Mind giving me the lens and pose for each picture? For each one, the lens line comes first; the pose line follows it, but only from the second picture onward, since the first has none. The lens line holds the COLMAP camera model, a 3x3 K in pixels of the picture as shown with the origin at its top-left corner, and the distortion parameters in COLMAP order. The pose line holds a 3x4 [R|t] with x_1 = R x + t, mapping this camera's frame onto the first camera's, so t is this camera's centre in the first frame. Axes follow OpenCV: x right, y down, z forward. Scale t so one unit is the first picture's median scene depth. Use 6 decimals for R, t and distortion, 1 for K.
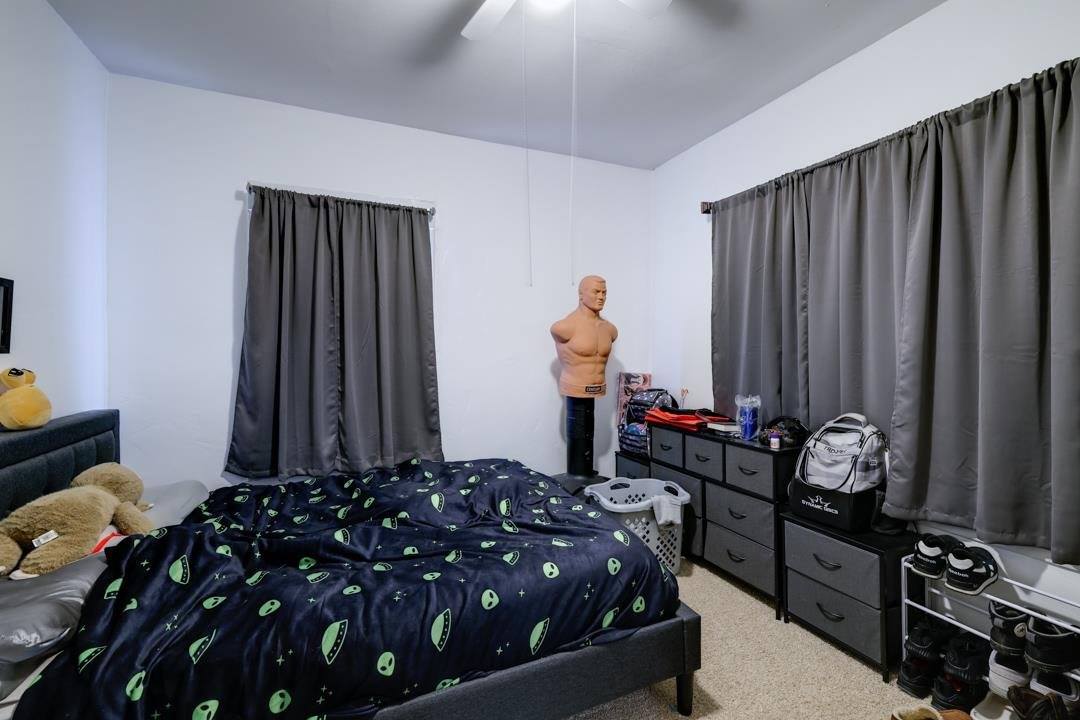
lens RADIAL K [[458.4, 0, 550.1], [0, 458.4, 357.2], [0, 0, 1]] dist [-0.001103, 0.000657]
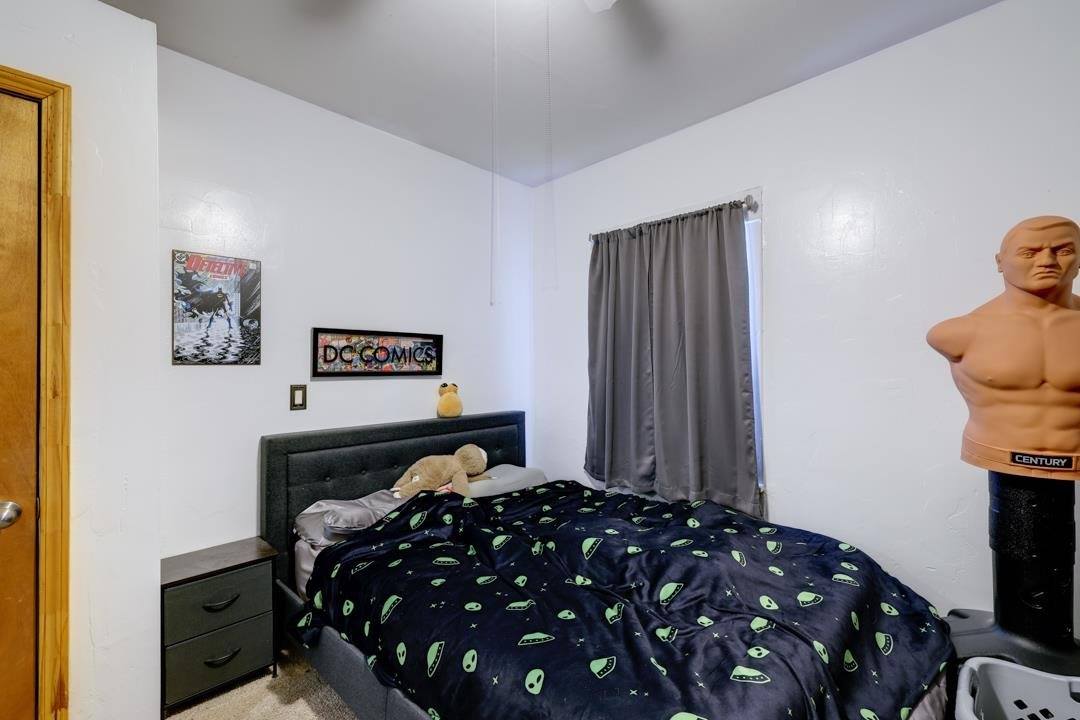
lens RADIAL K [[458.4, 0, 544.7], [0, 458.4, 361.0], [0, 0, 1]] dist [-0.001103, 0.000657]
pose [[0.373534, -0.009116, -0.927572, 0.394634], [-0.005876, 0.999908, -0.012194, -0.026269], [0.927598, 0.010005, 0.373446, 0.410767]]
